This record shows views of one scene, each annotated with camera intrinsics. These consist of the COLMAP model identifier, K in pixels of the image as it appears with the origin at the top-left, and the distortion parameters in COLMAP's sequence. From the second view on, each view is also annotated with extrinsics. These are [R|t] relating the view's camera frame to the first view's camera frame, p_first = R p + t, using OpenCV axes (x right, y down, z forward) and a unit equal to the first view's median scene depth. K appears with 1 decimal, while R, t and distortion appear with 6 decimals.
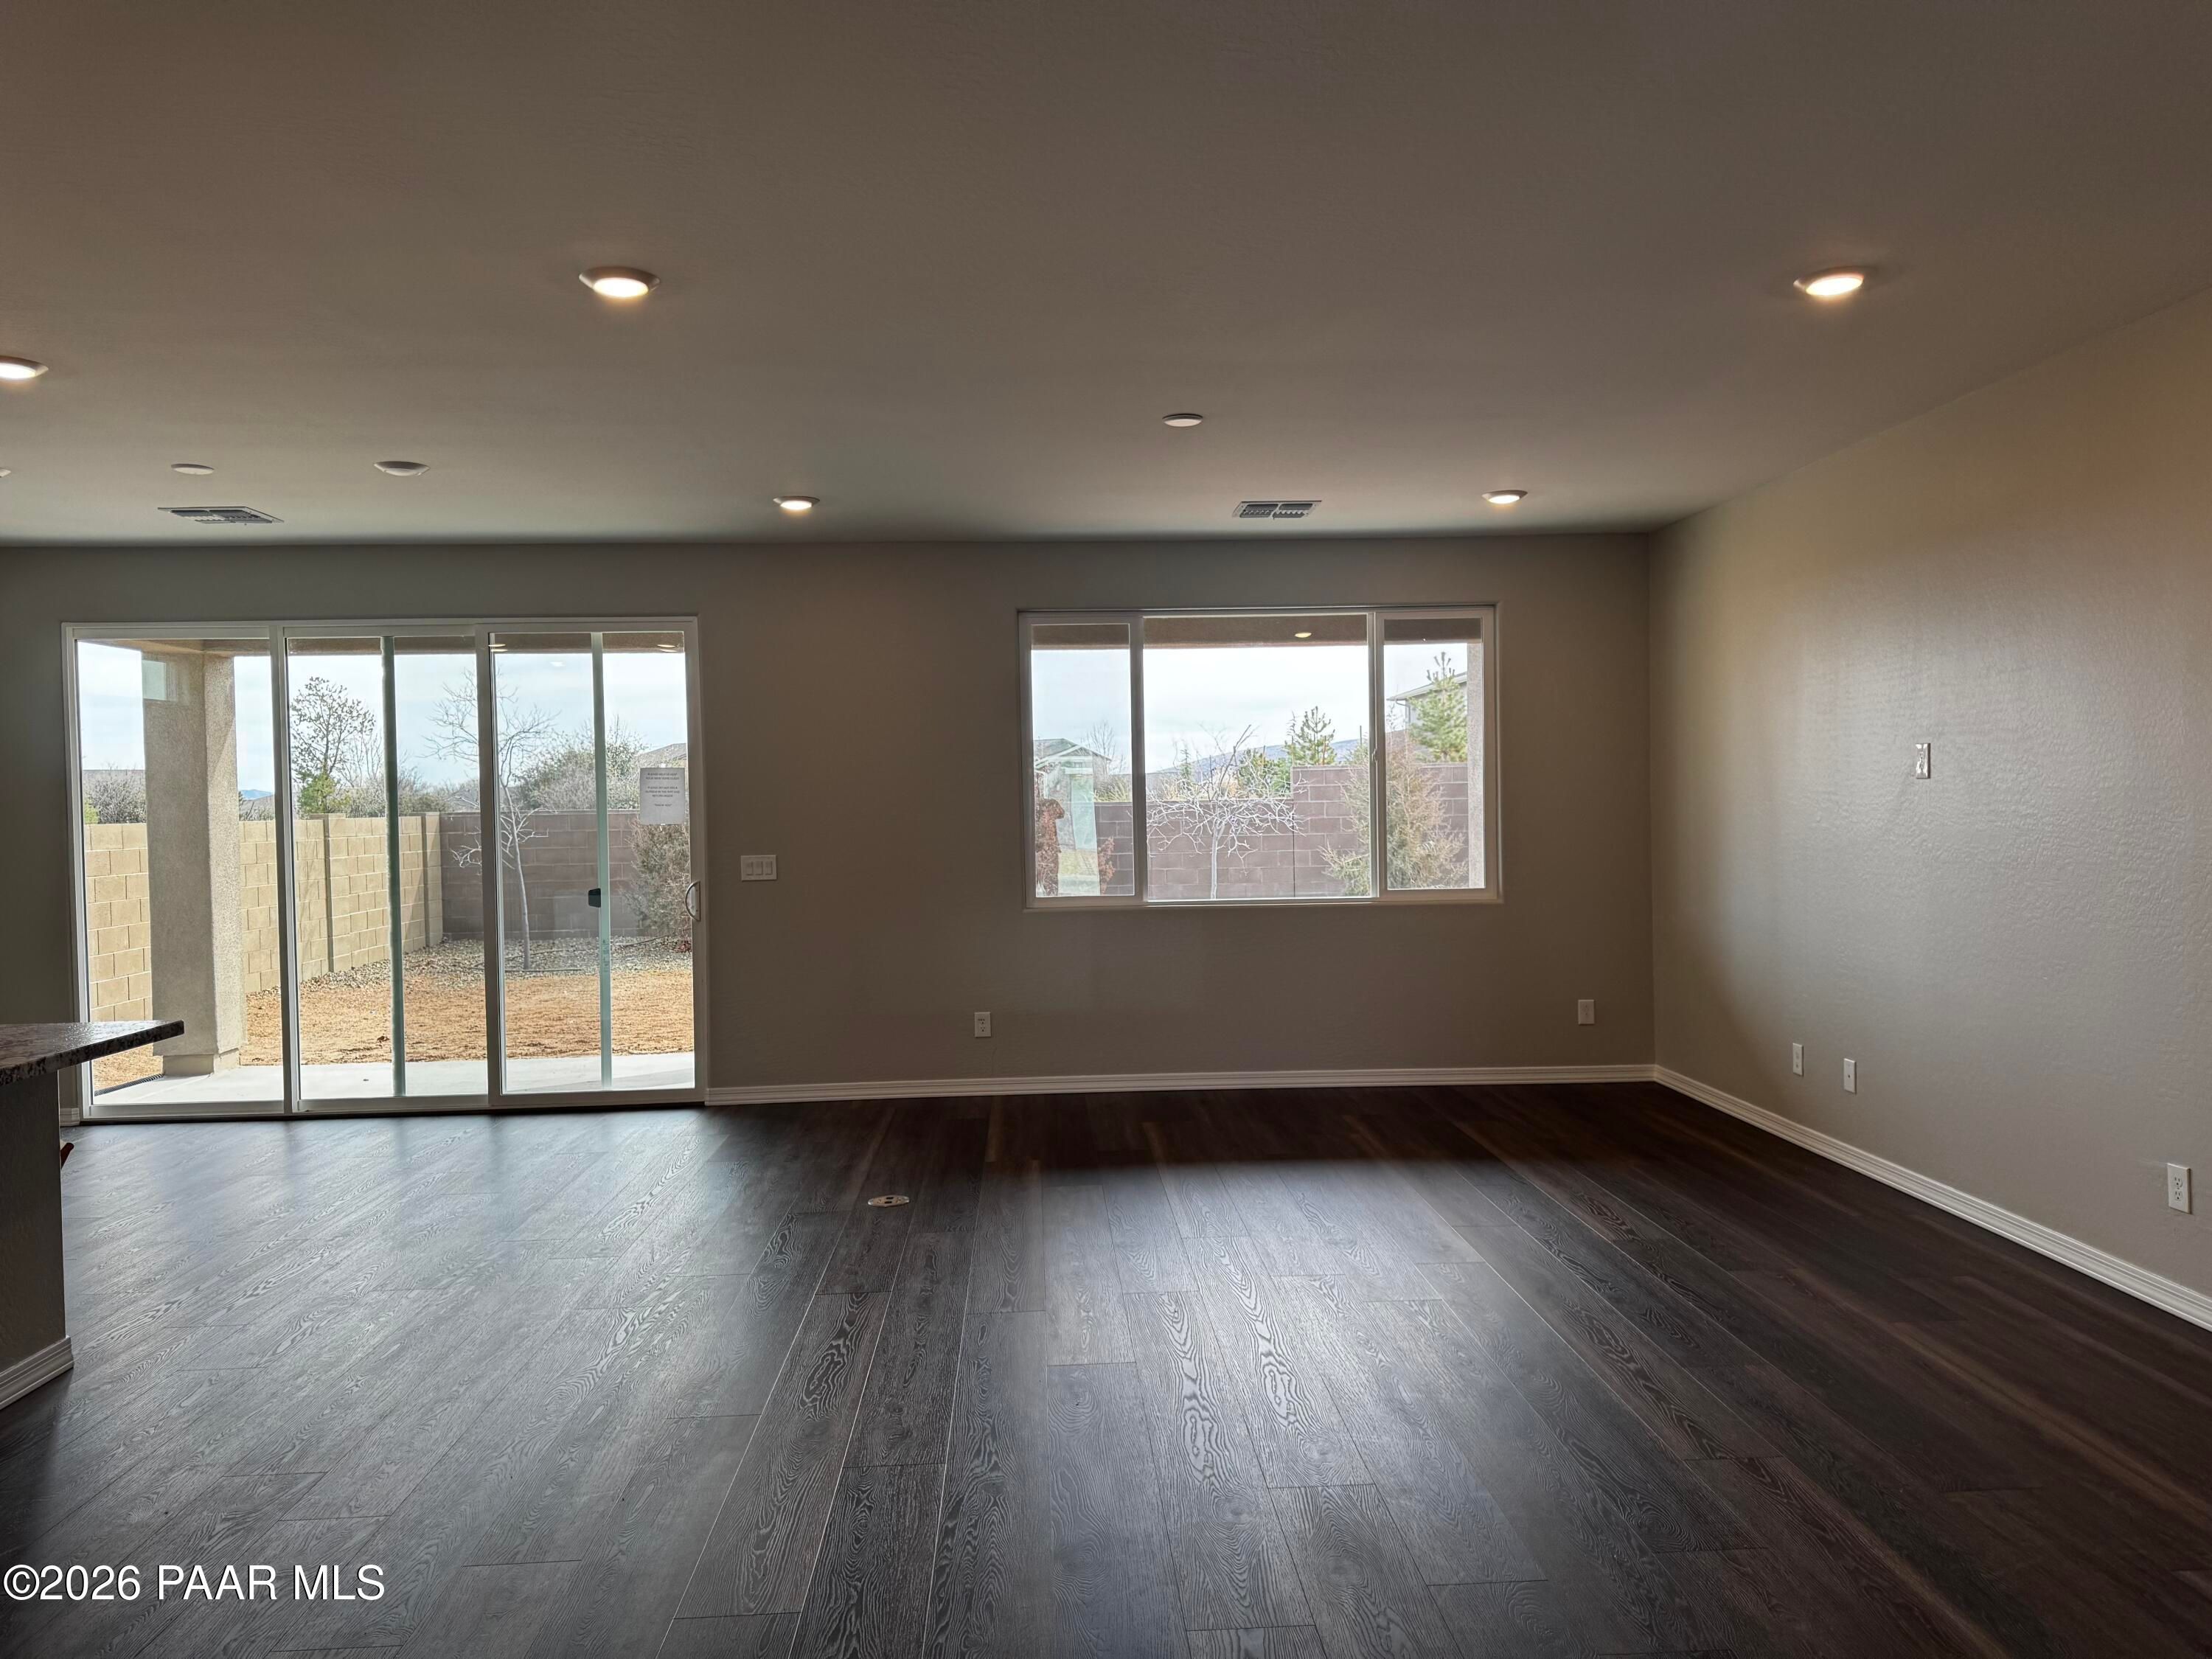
lens RADIAL K [[1573.9, 0, 1106.0], [0, 1573.9, 829.5], [0, 0, 1]] dist [0.112621, -0.158556]
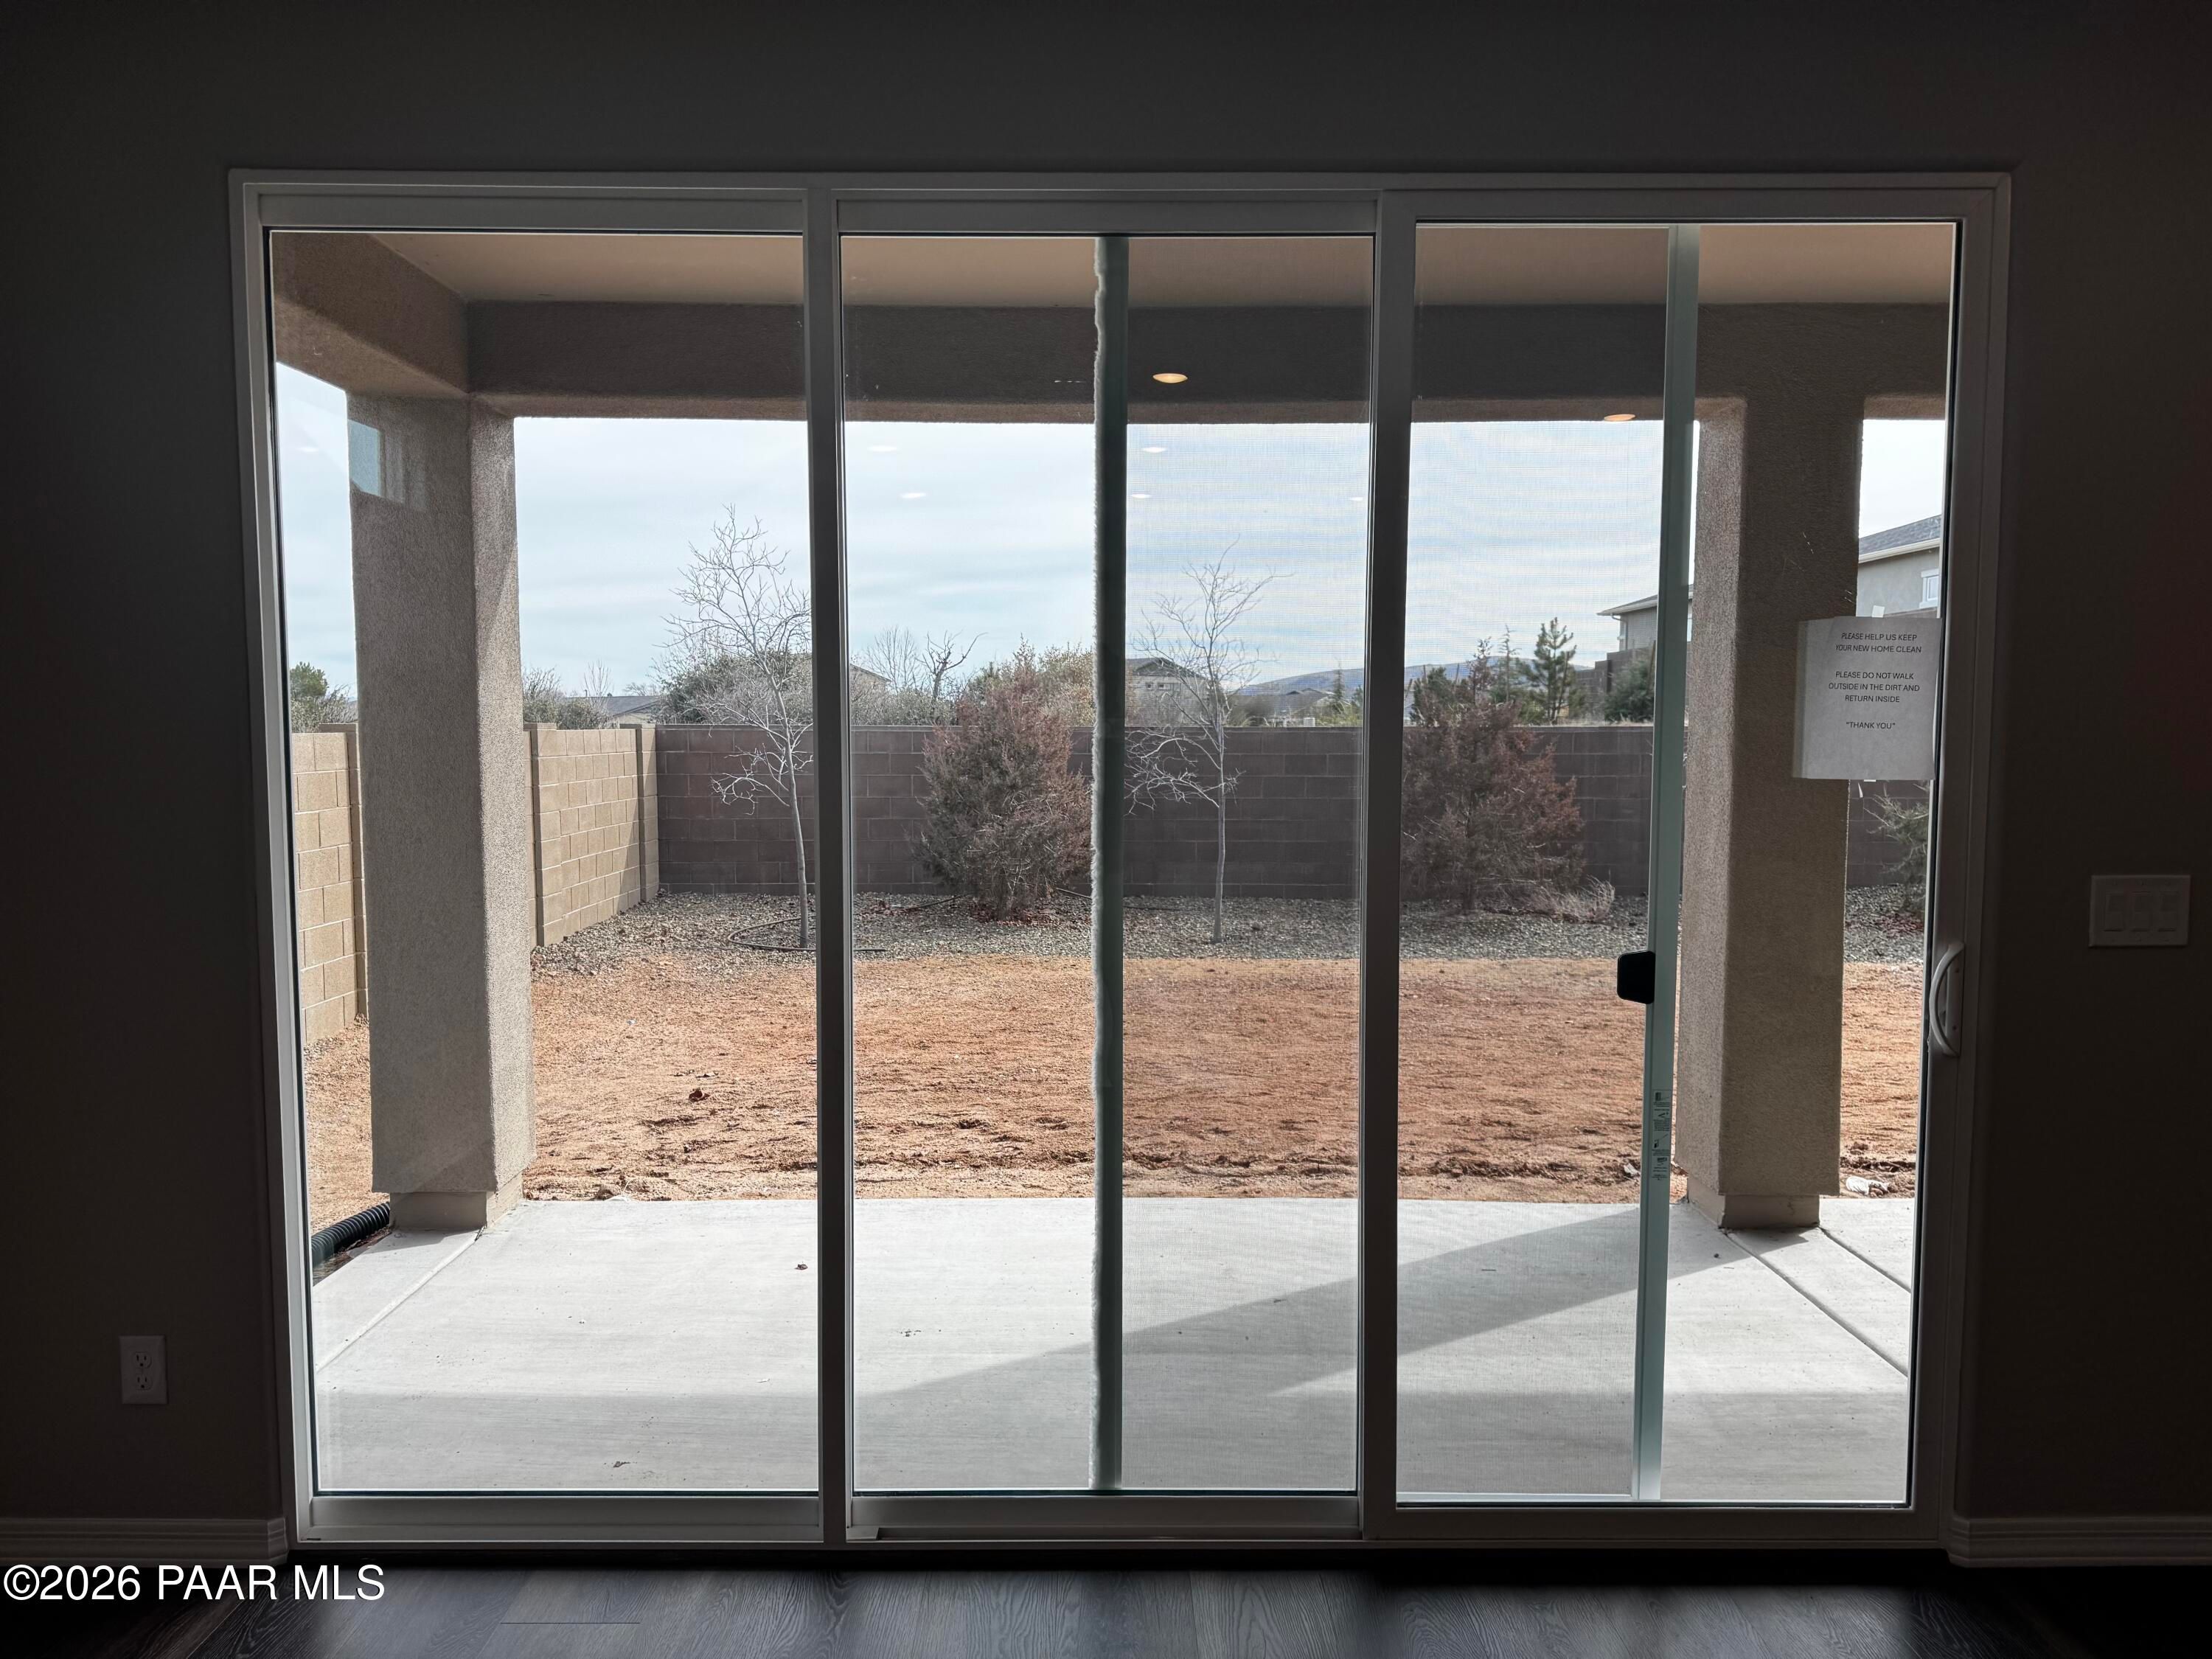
lens RADIAL K [[1573.9, 0, 1106.0], [0, 1573.9, 829.5], [0, 0, 1]] dist [0.112621, -0.158556]
pose [[0.999083, 0.021663, -0.036923, -0.334841], [-0.019784, 0.998528, 0.050503, -0.005399], [0.037962, -0.049726, 0.998041, 0.492431]]
